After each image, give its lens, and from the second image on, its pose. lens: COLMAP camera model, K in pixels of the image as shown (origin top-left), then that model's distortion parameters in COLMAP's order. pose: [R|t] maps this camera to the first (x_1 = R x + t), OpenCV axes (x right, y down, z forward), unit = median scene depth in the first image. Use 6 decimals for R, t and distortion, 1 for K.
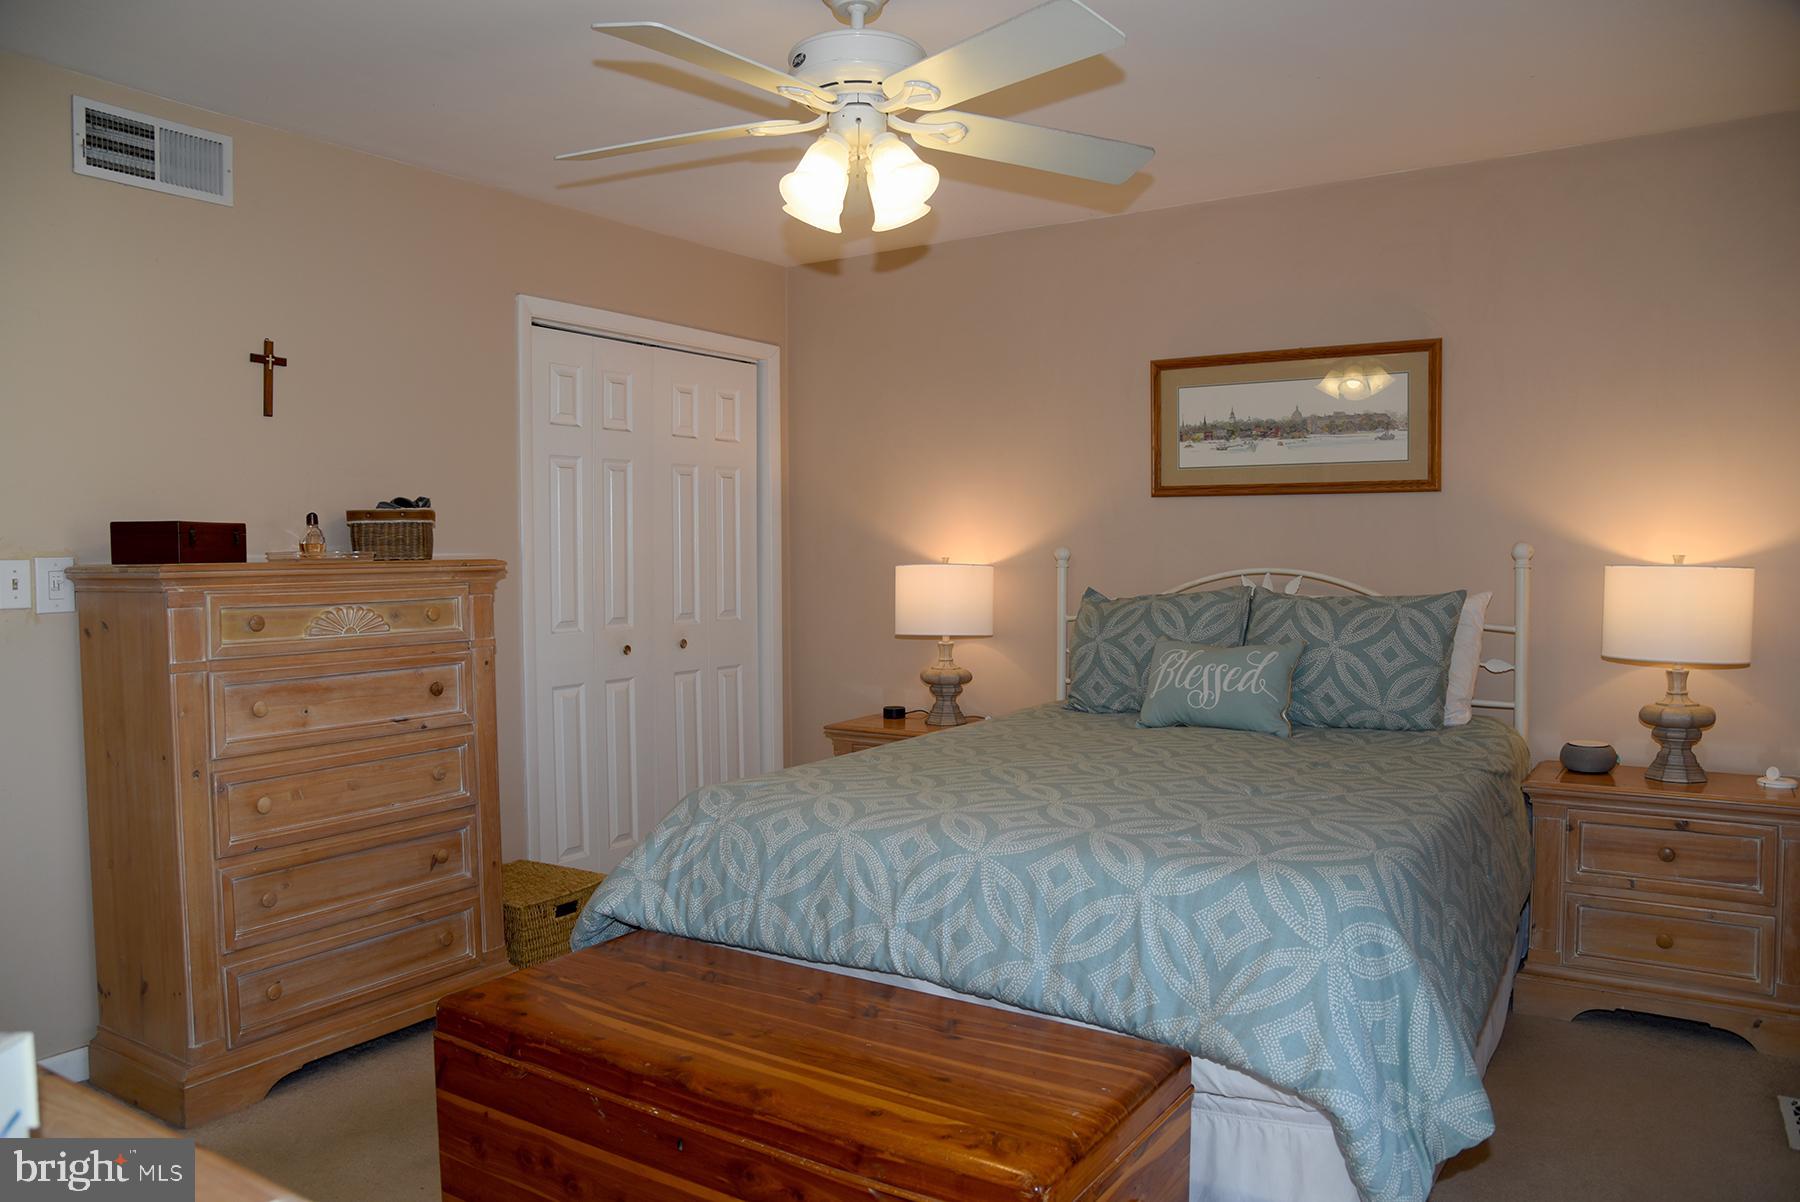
lens RADIAL K [[1237.3, 0, 888.4], [0, 1237.3, 596.6], [0, 0, 1]] dist [-0.103497, 0.050836]
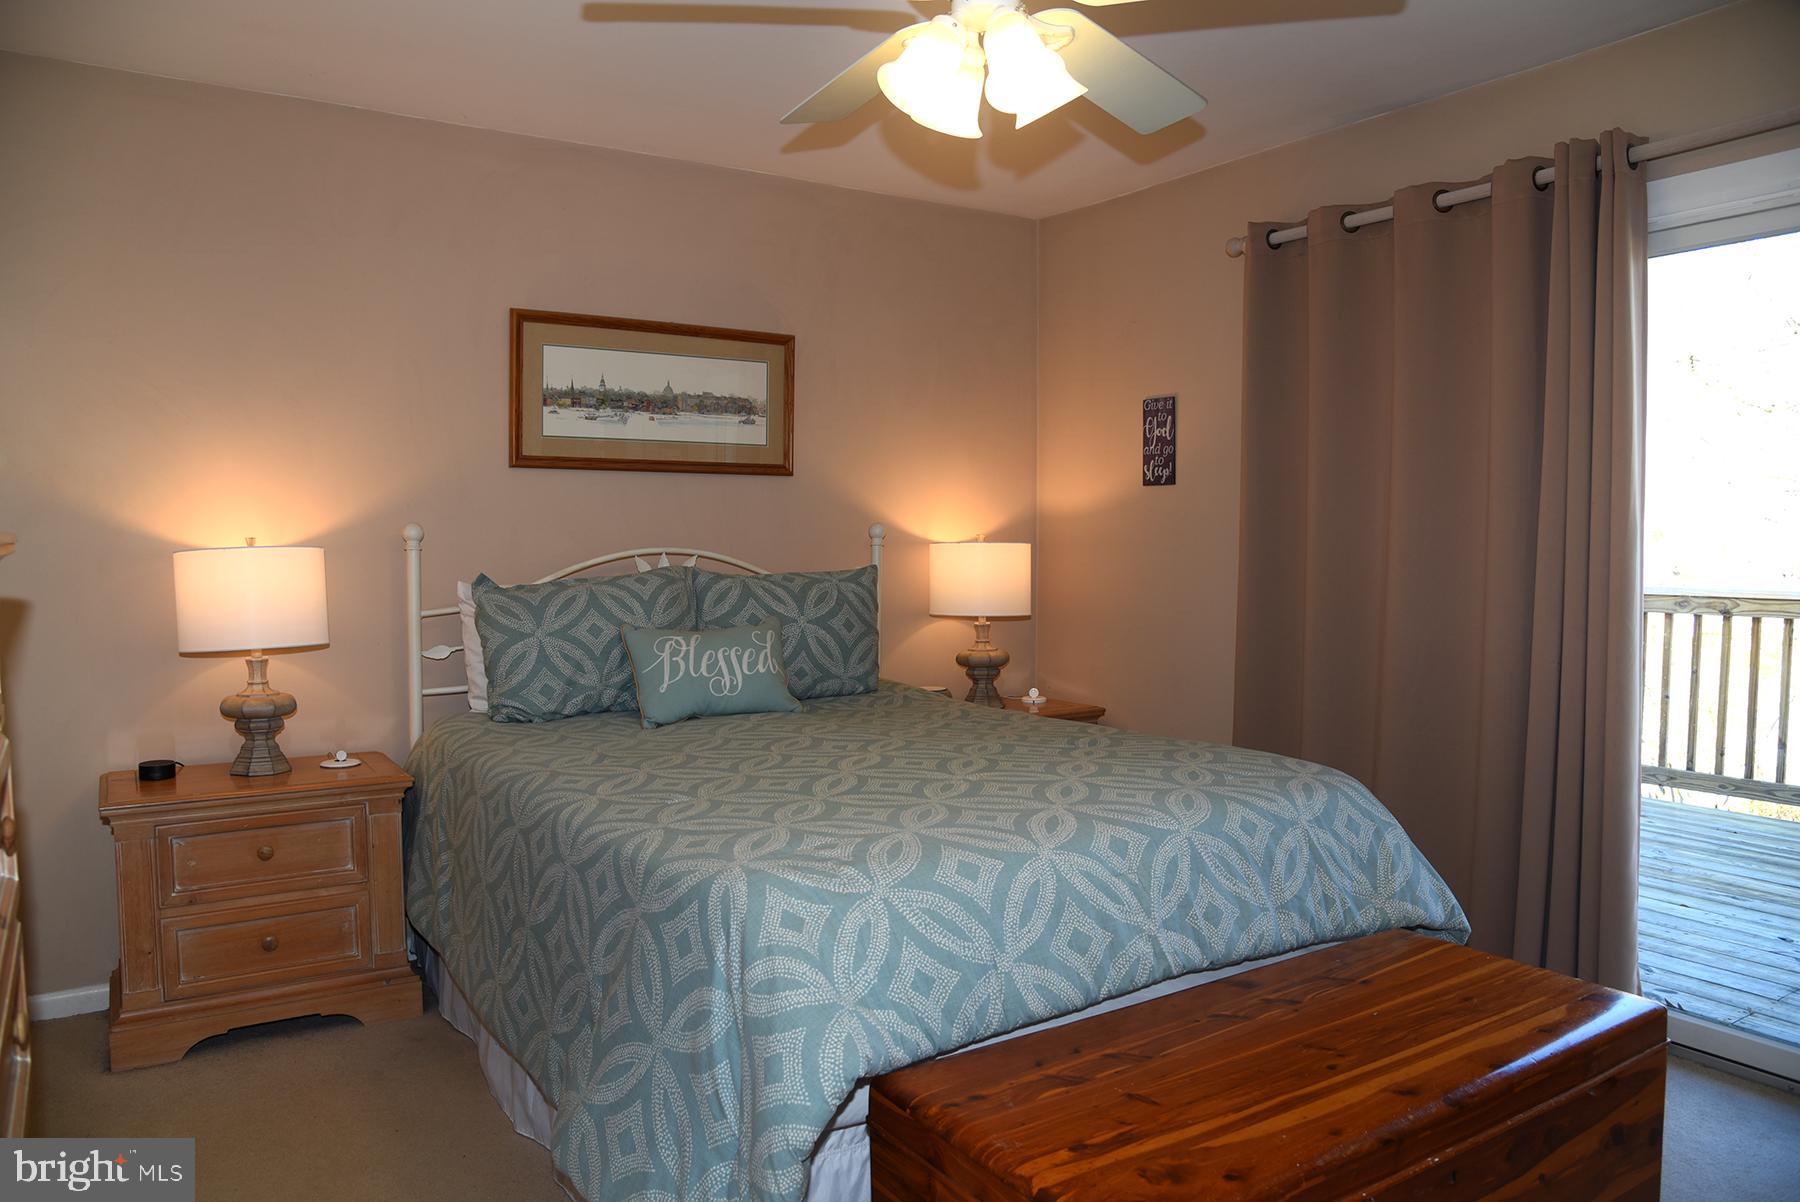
lens RADIAL K [[1237.3, 0, 888.4], [0, 1237.3, 596.6], [0, 0, 1]] dist [-0.103497, 0.050836]
pose [[0.413342, -0.038162, 0.909776, -0.504835], [0.033123, 0.999090, 0.026860, -0.005499], [-0.909973, 0.019032, 0.414230, 0.451460]]
